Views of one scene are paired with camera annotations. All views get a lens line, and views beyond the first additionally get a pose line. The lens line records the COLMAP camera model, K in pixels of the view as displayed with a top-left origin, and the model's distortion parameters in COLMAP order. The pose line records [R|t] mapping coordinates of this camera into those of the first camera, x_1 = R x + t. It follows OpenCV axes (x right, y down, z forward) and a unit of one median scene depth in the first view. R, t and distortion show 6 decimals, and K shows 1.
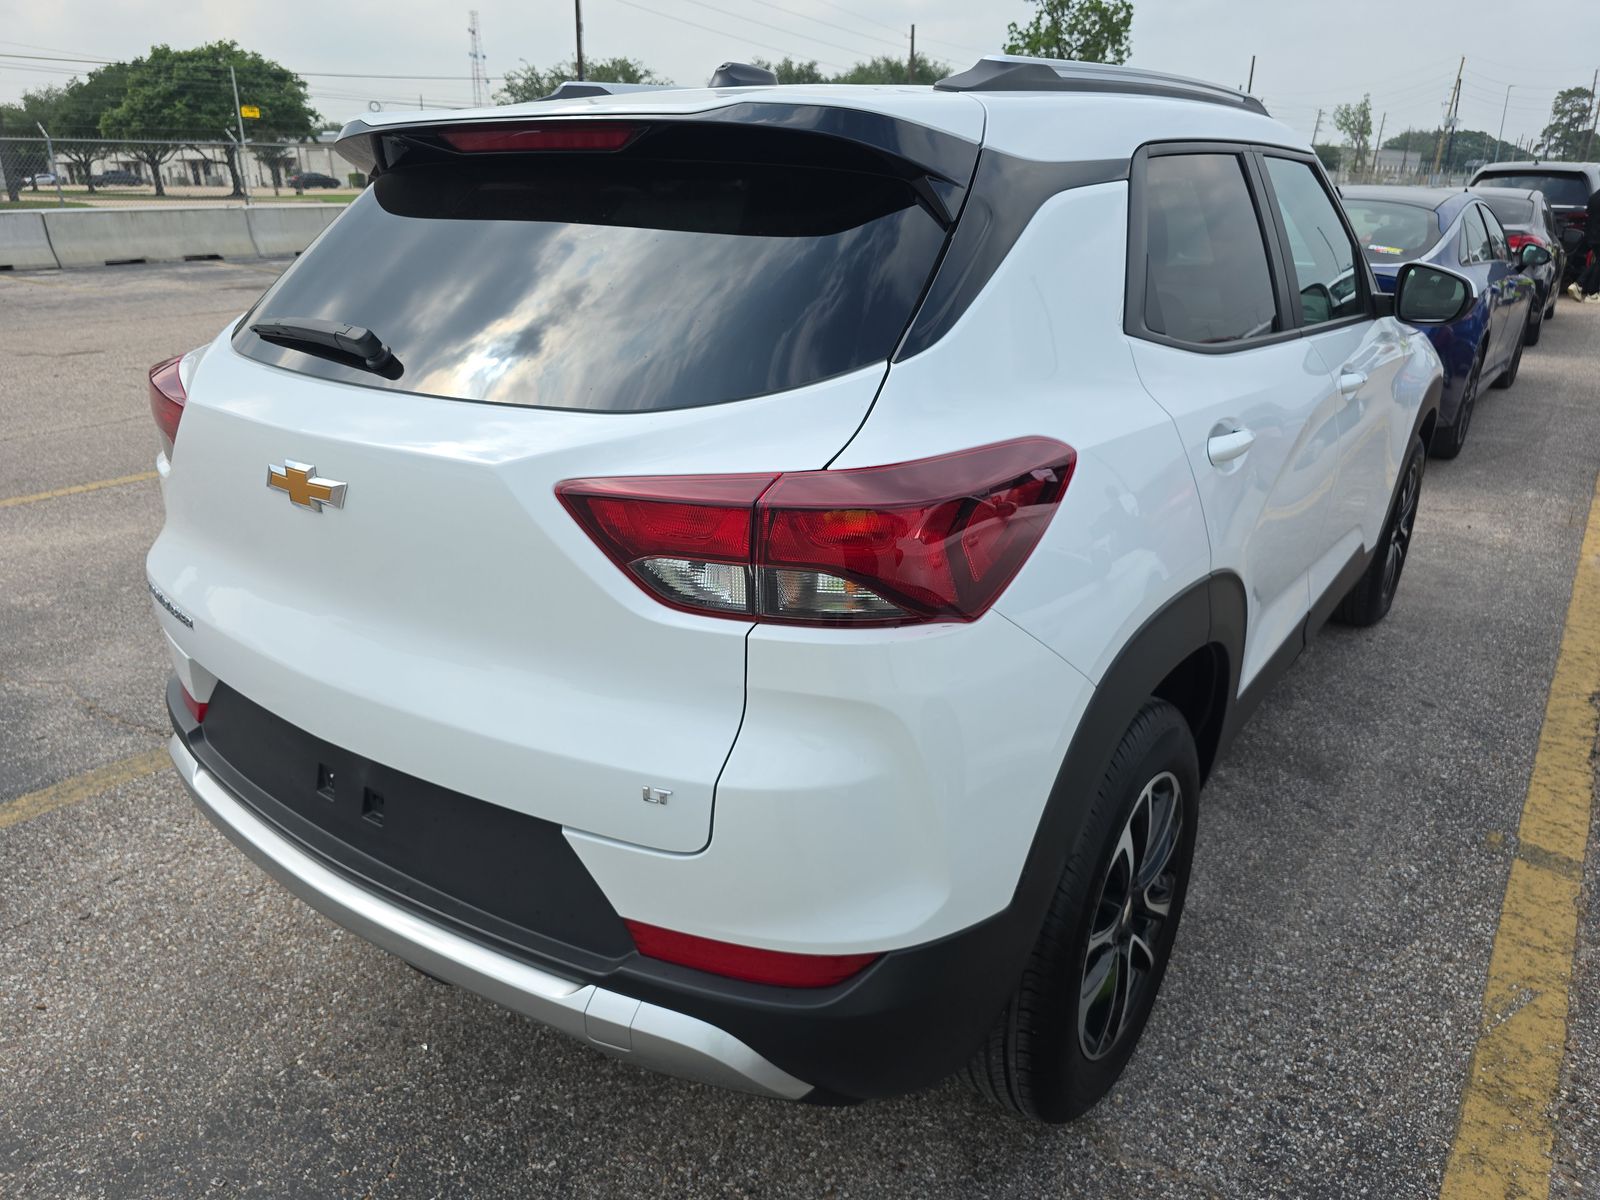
lens RADIAL K [[1120.1, 0, 796.7], [0, 1120.1, 592.3], [0, 0, 1]] dist [0.035413, -0.039312]
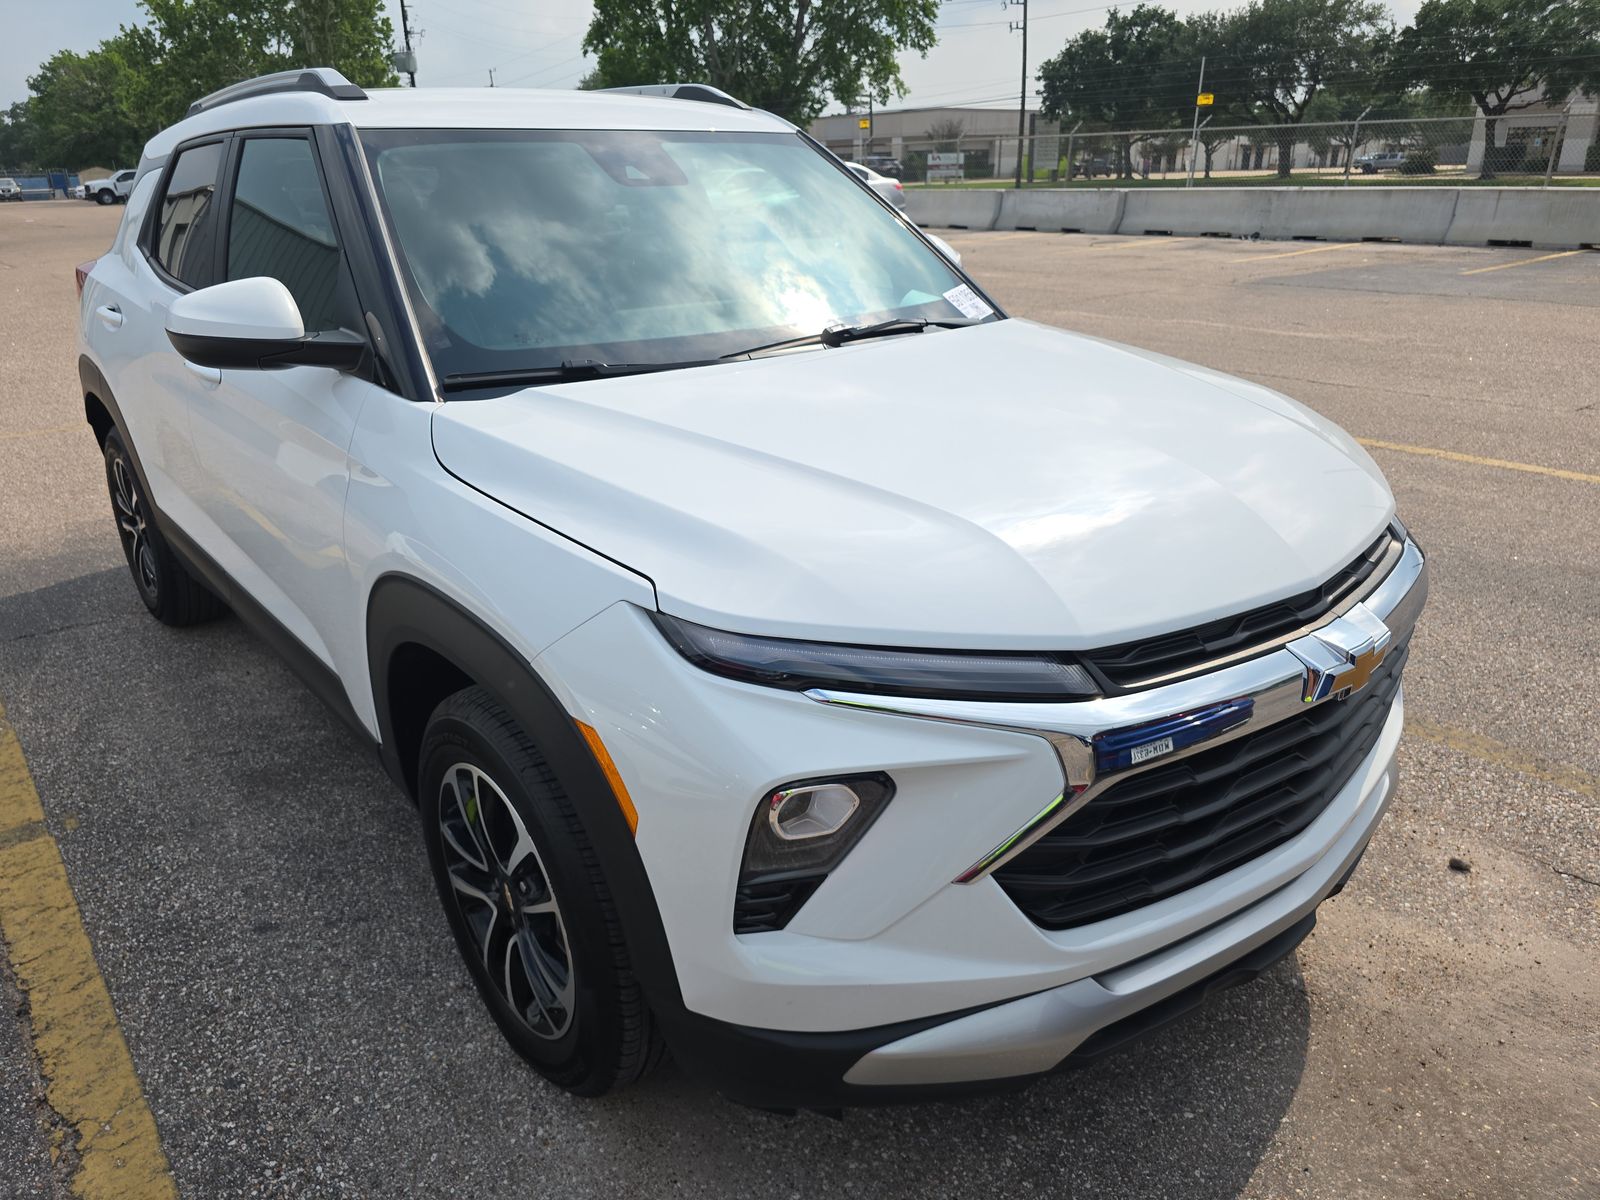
lens RADIAL K [[1120.1, 0, 780.5], [0, 1120.1, 603.2], [0, 0, 1]] dist [0.035413, -0.039312]
pose [[-0.270781, 0.340398, -0.900448, 1.280519], [-0.317828, 0.851327, 0.417406, -0.569130], [0.908660, 0.399214, -0.122335, 1.610541]]
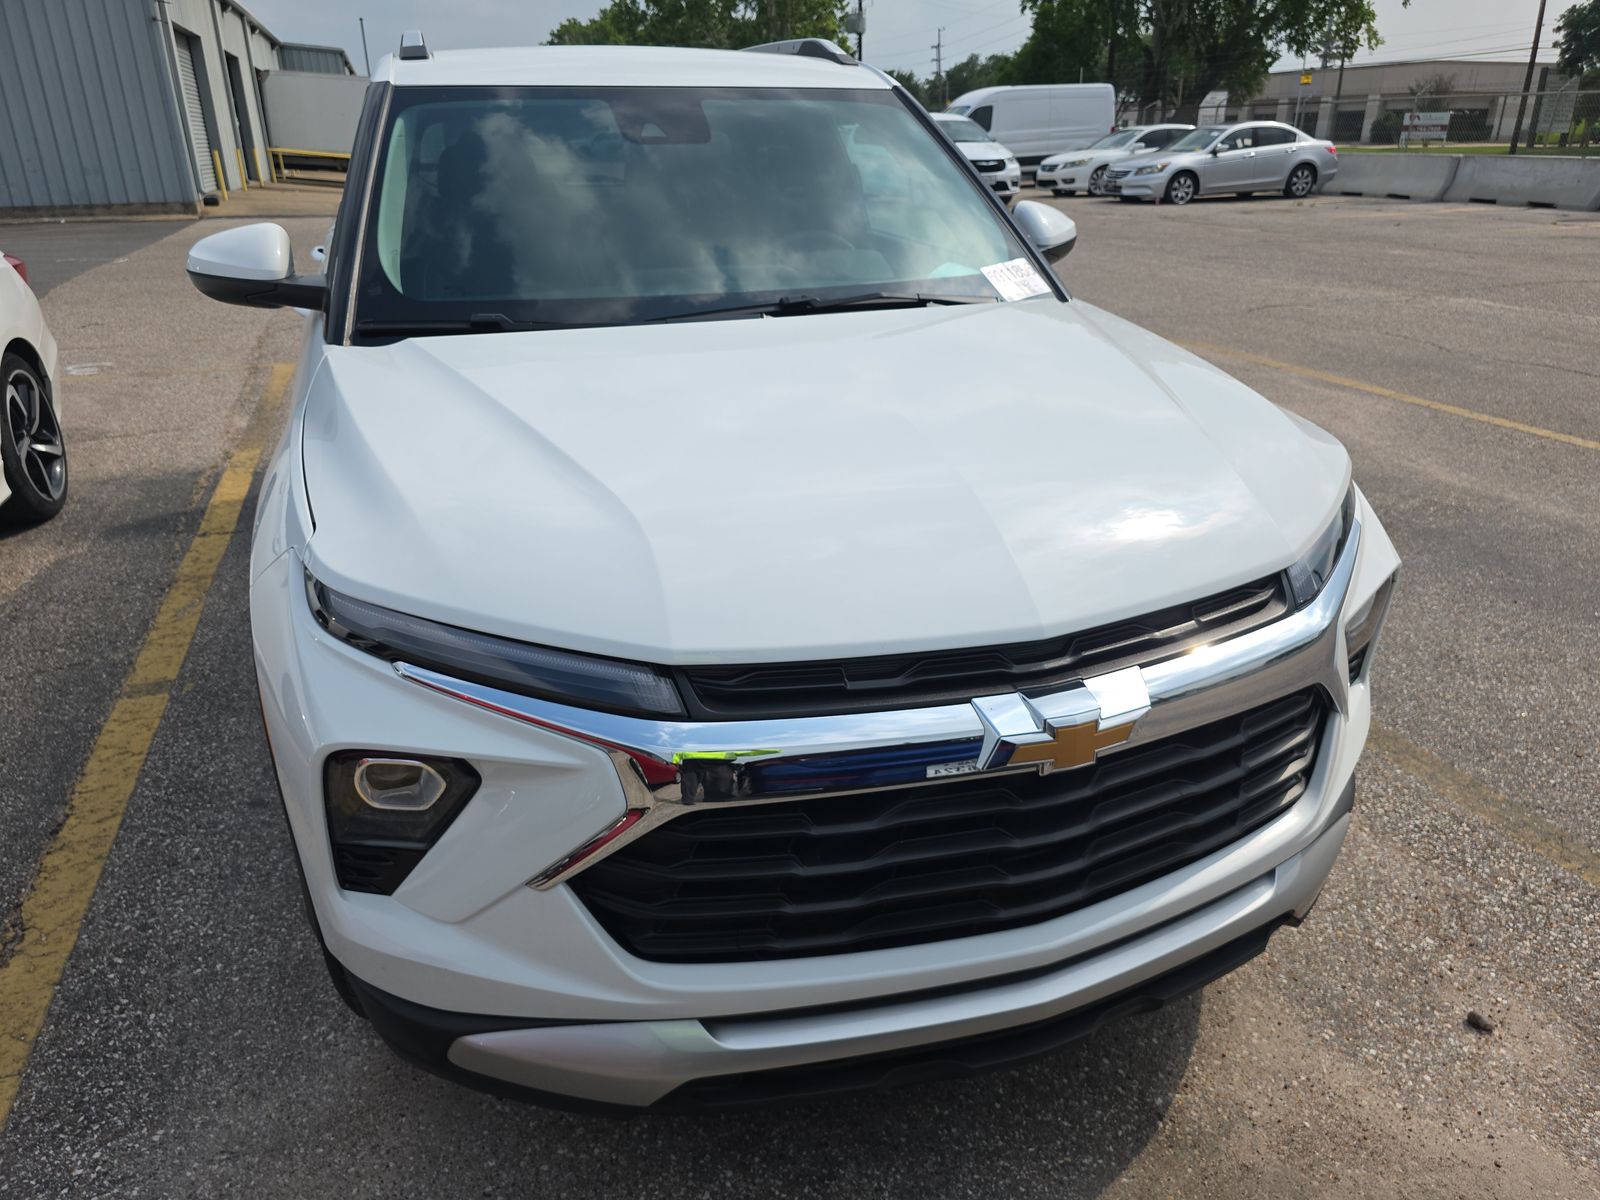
lens RADIAL K [[1120.1, 0, 789.9], [0, 1120.1, 600.1], [0, 0, 1]] dist [0.035413, -0.039312]
pose [[-0.586355, 0.304411, -0.750681, 1.104831], [-0.275398, 0.796593, 0.538141, -0.664723], [0.761803, 0.522277, -0.383252, 1.878117]]
